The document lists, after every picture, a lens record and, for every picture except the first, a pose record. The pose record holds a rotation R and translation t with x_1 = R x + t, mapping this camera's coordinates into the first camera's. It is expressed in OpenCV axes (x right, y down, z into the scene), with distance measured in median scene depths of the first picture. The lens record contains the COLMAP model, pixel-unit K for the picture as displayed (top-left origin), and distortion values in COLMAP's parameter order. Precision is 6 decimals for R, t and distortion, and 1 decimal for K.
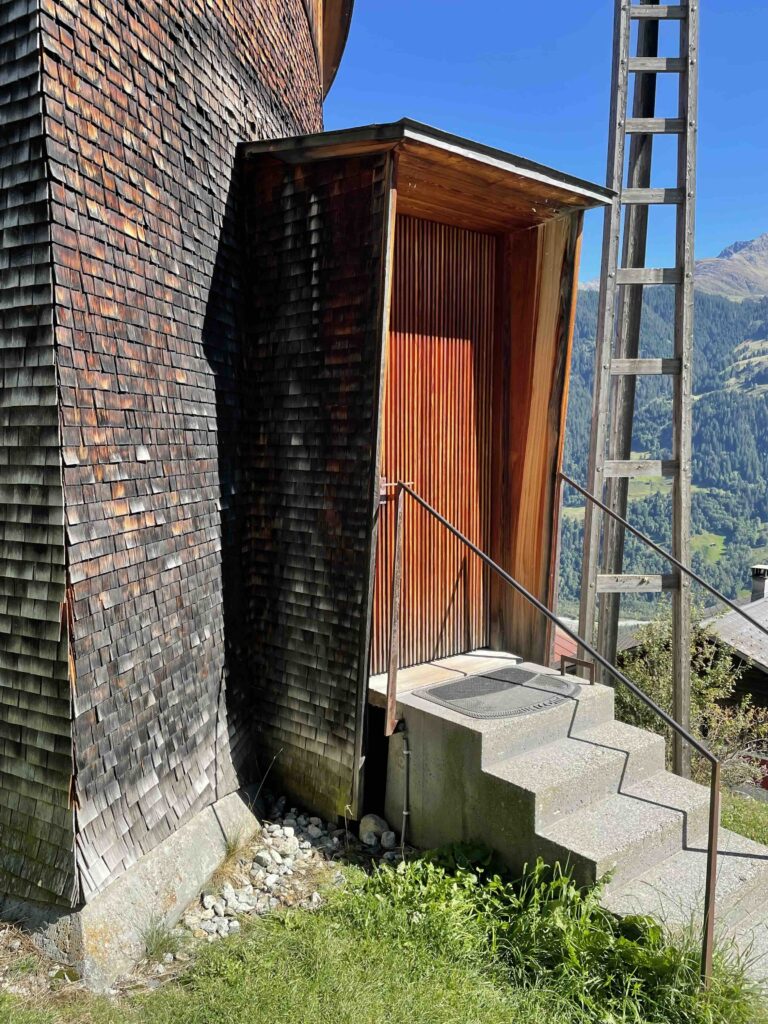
lens RADIAL K [[766.6, 0, 377.5], [0, 766.6, 515.4], [0, 0, 1]] dist [0.026451, -0.019393]
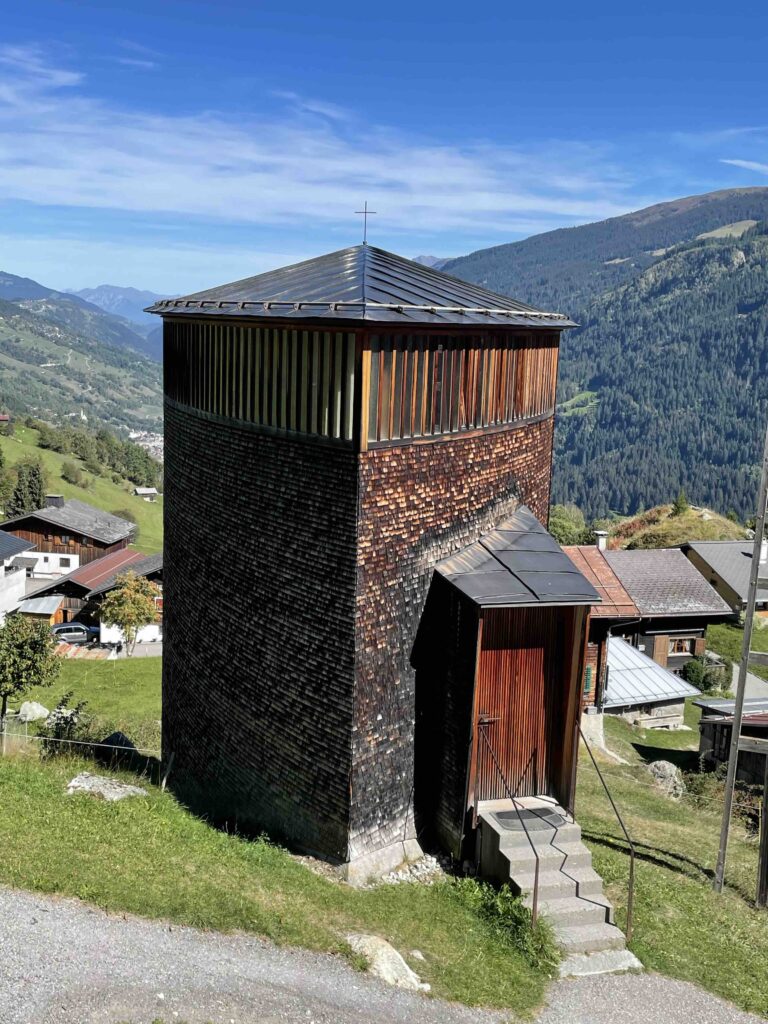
lens RADIAL K [[1166.2, 0, 382.2], [0, 1166.2, 518.7], [0, 0, 1]] dist [0.013135, 0.000000]
pose [[0.921375, 0.094268, -0.377070, 1.066625], [-0.069009, 0.994405, 0.079976, -0.973065], [0.382499, -0.047667, 0.922725, -2.491502]]
